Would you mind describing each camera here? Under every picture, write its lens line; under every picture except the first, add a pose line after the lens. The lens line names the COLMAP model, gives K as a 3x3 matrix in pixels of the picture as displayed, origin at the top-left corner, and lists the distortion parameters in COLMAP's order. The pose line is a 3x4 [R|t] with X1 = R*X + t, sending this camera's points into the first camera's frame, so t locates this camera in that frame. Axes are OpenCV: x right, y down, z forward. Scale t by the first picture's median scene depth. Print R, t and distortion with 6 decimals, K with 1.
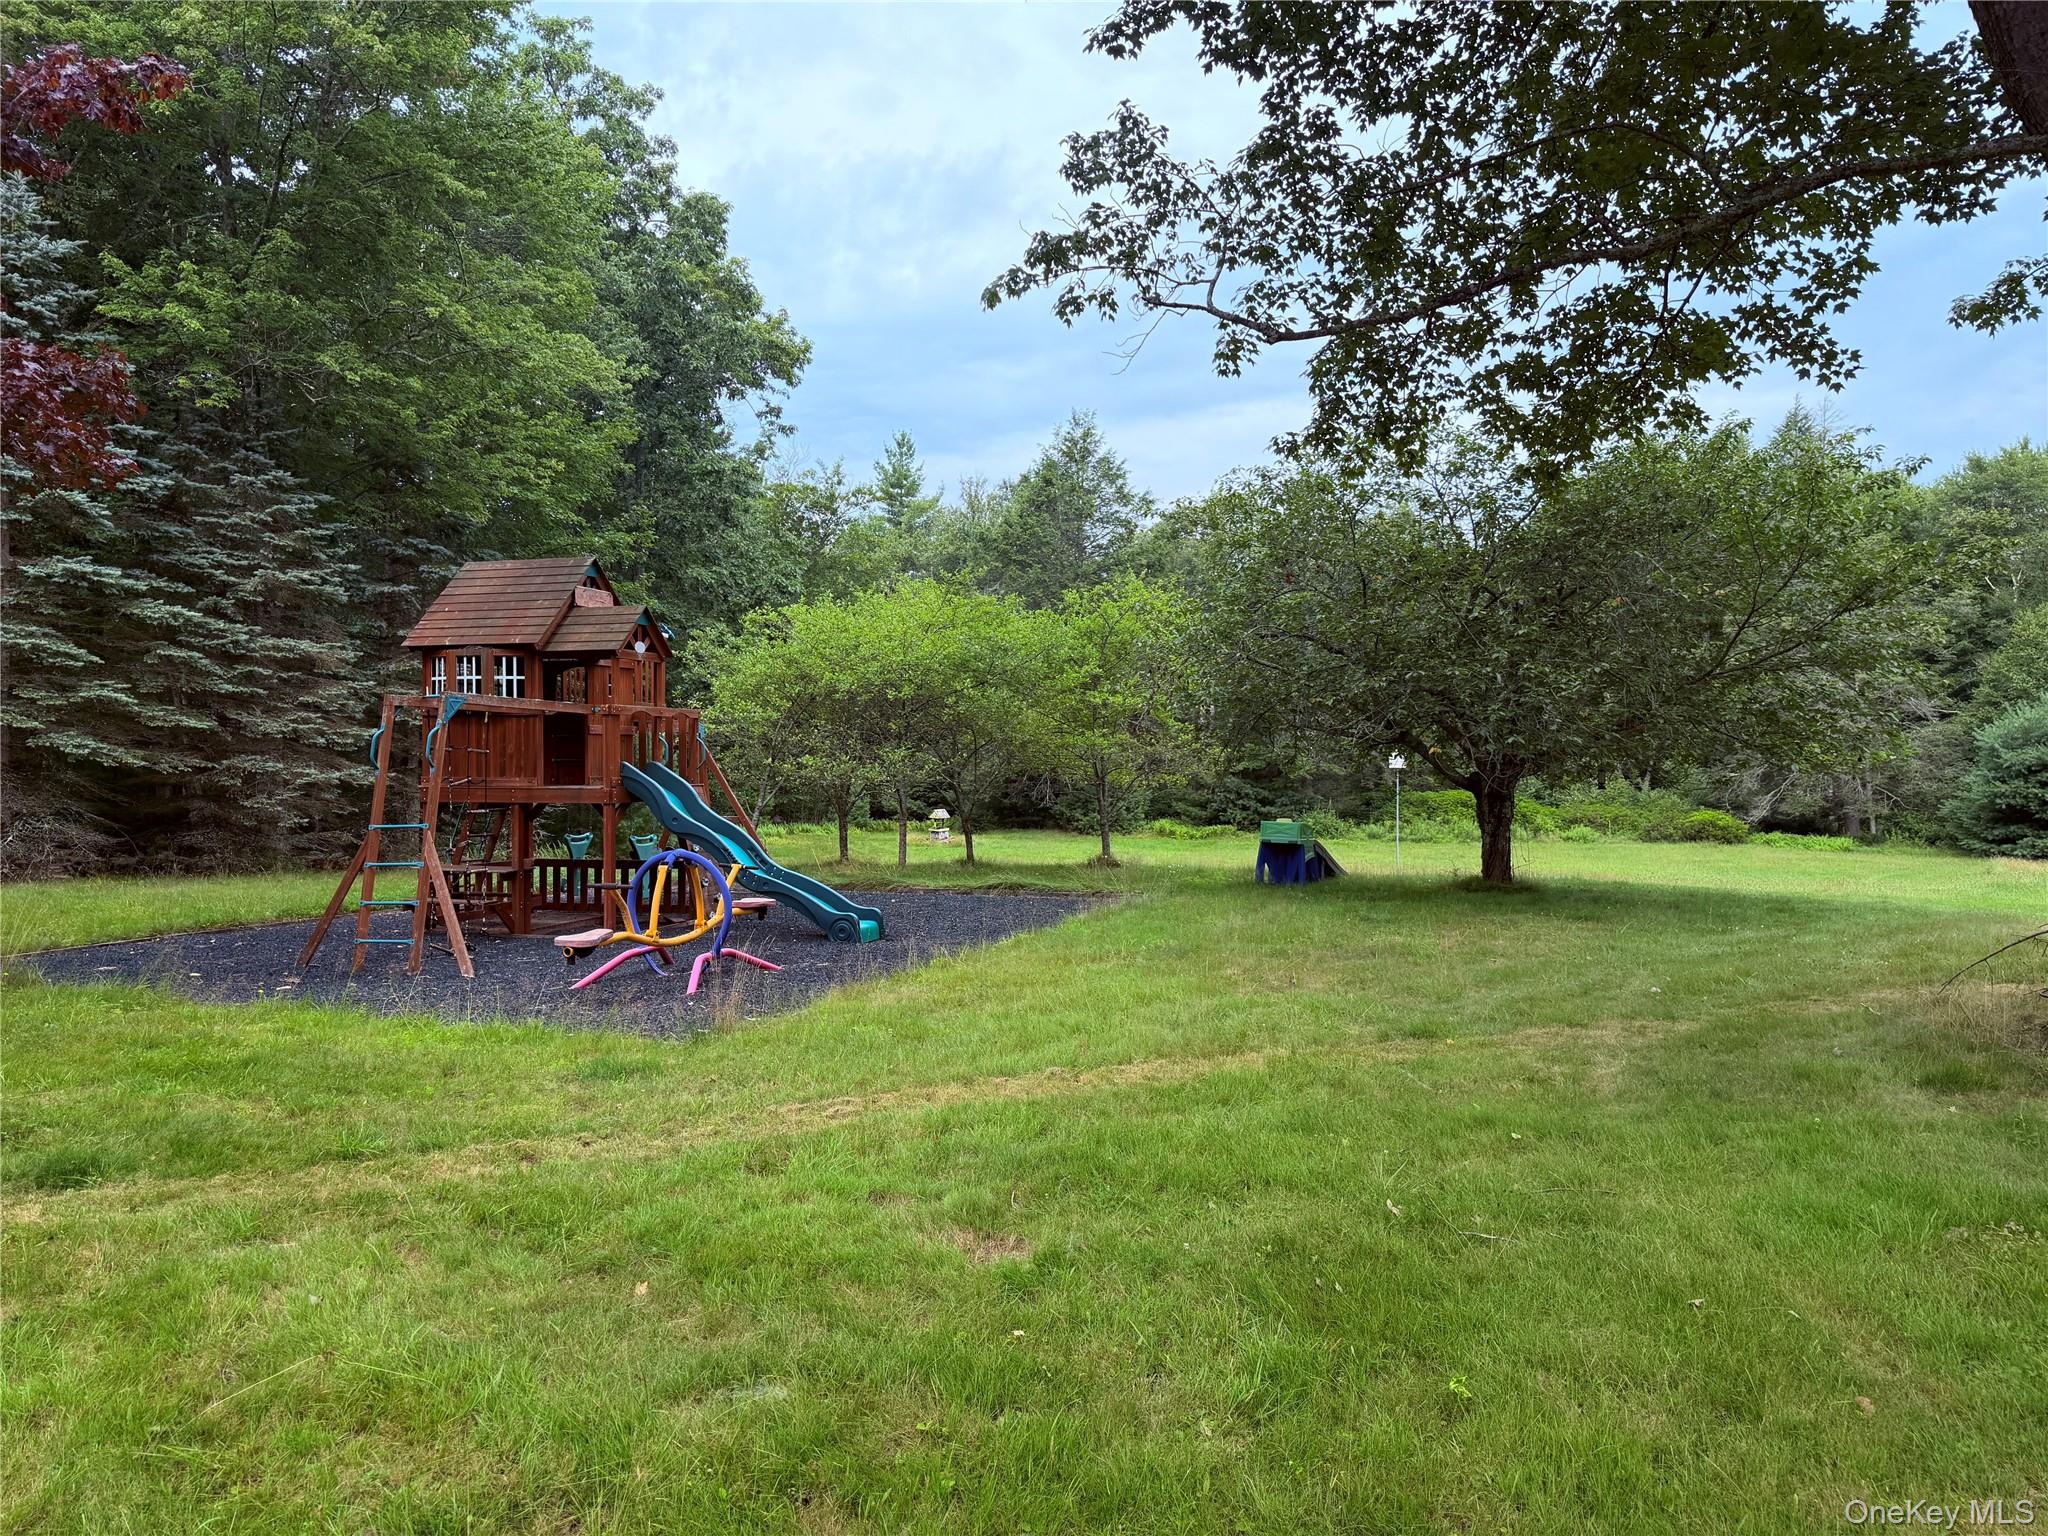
lens RADIAL K [[1447.5, 0, 1025.8], [0, 1447.5, 764.1], [0, 0, 1]] dist [-0.008529, -0.007193]
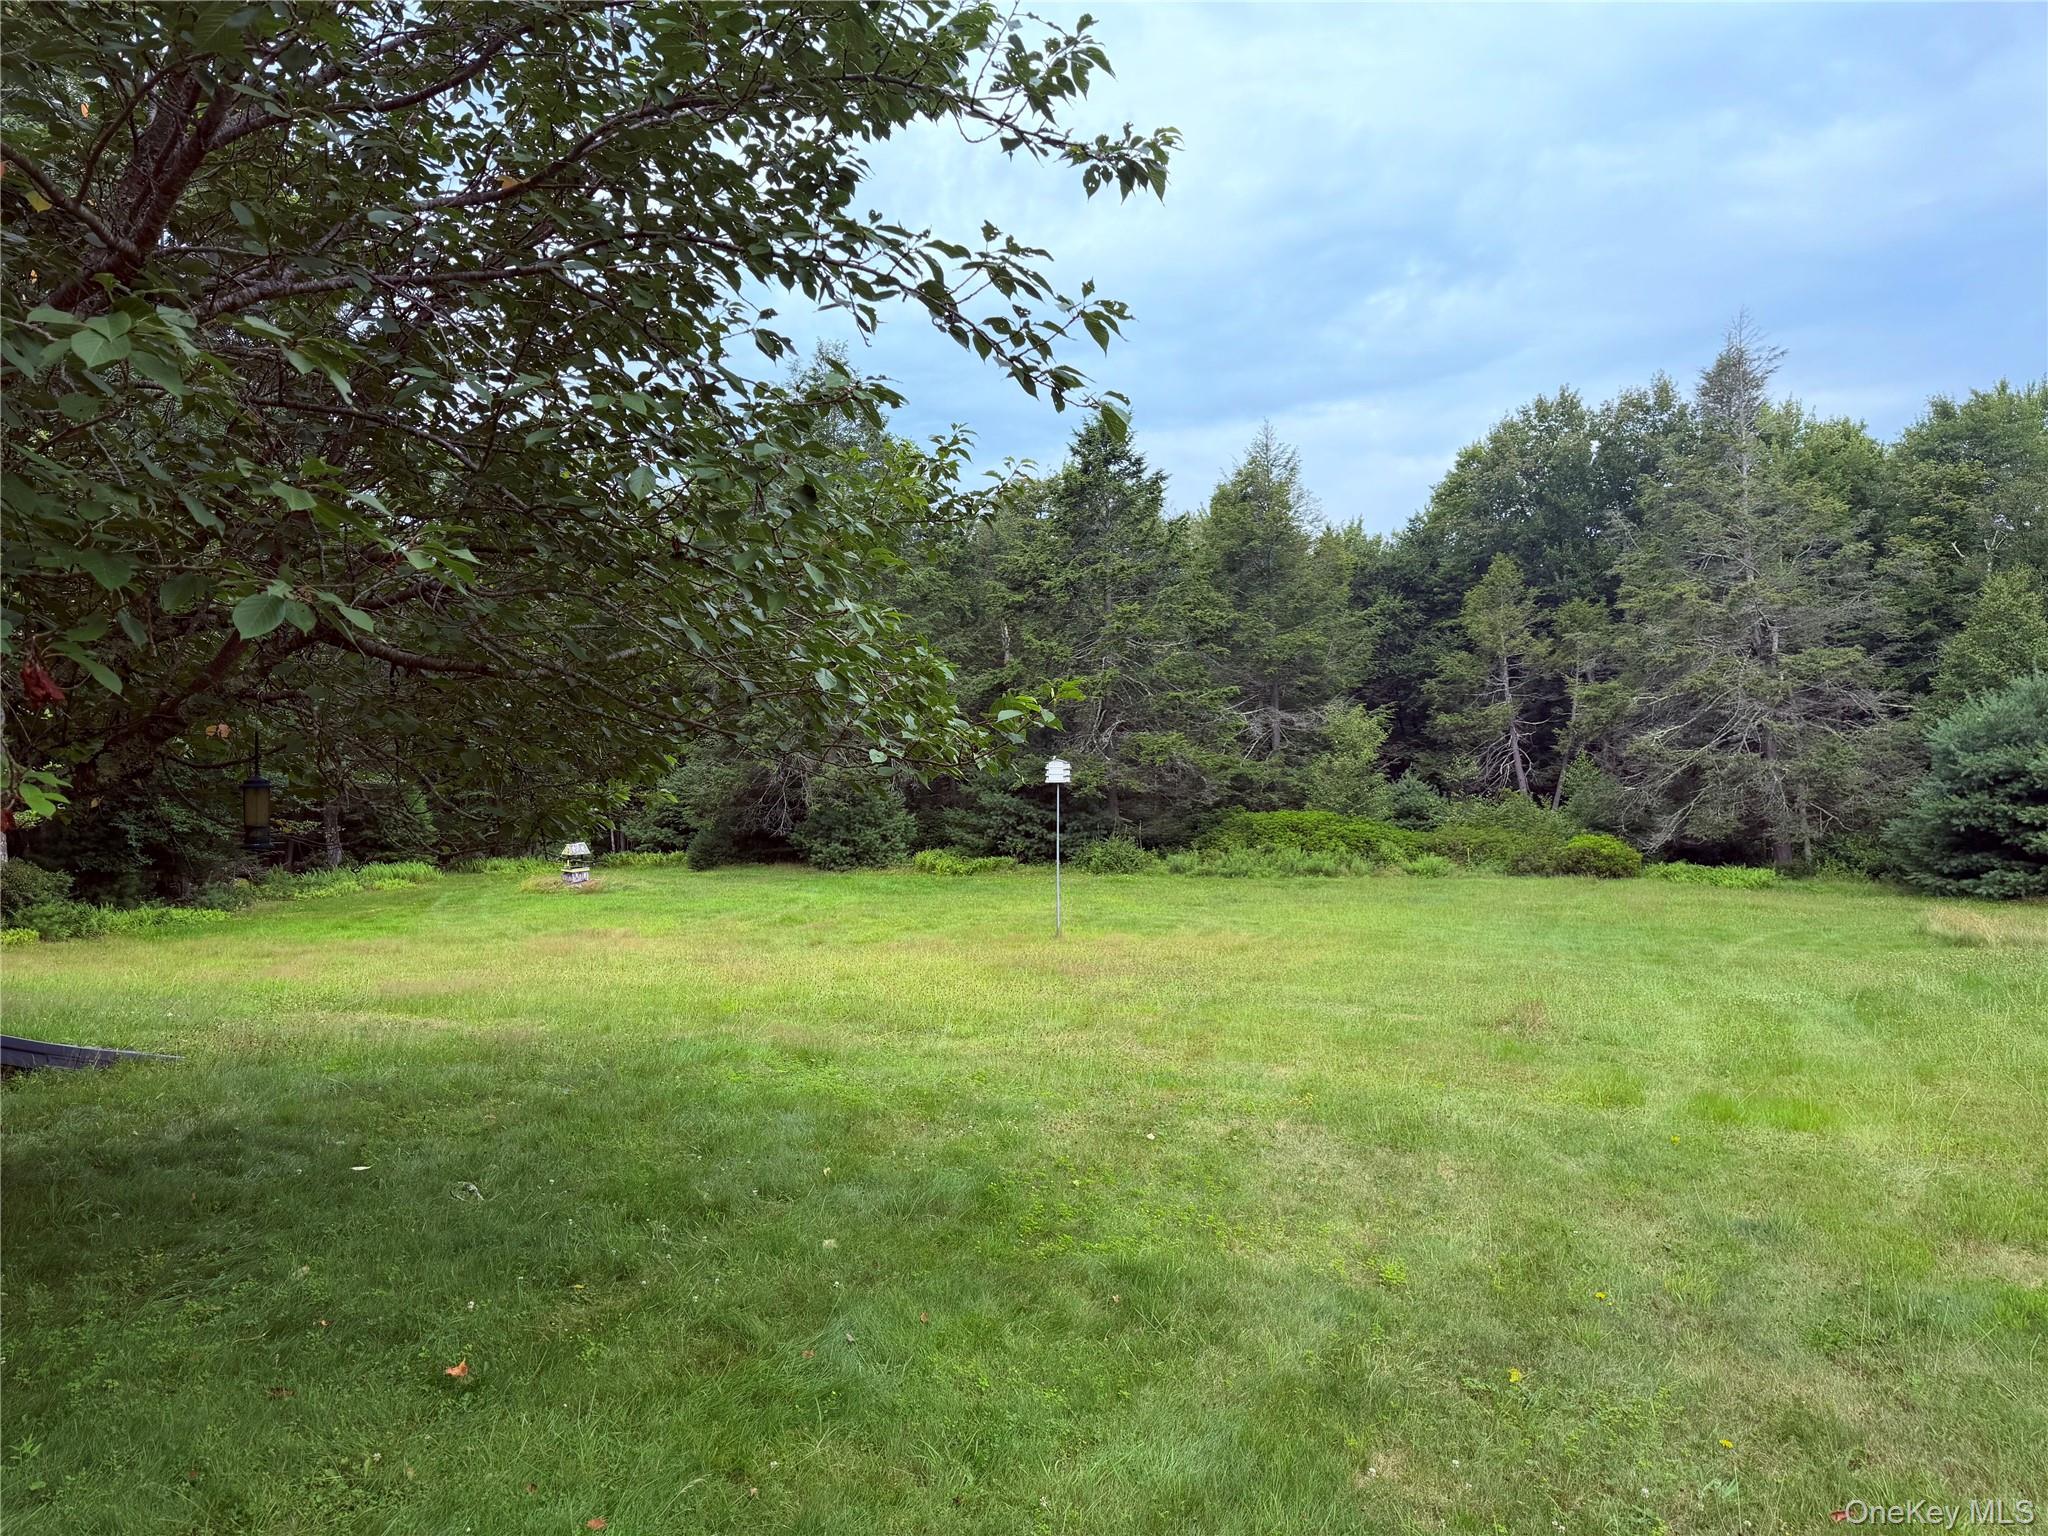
lens RADIAL K [[1447.5, 0, 1022.3], [0, 1447.5, 773.0], [0, 0, 1]] dist [-0.008529, -0.007193]
pose [[0.999954, -0.007736, -0.005647, 0.167352], [0.007693, 0.999942, -0.007567, 0.002100], [0.005705, 0.007523, 0.999955, 0.213314]]
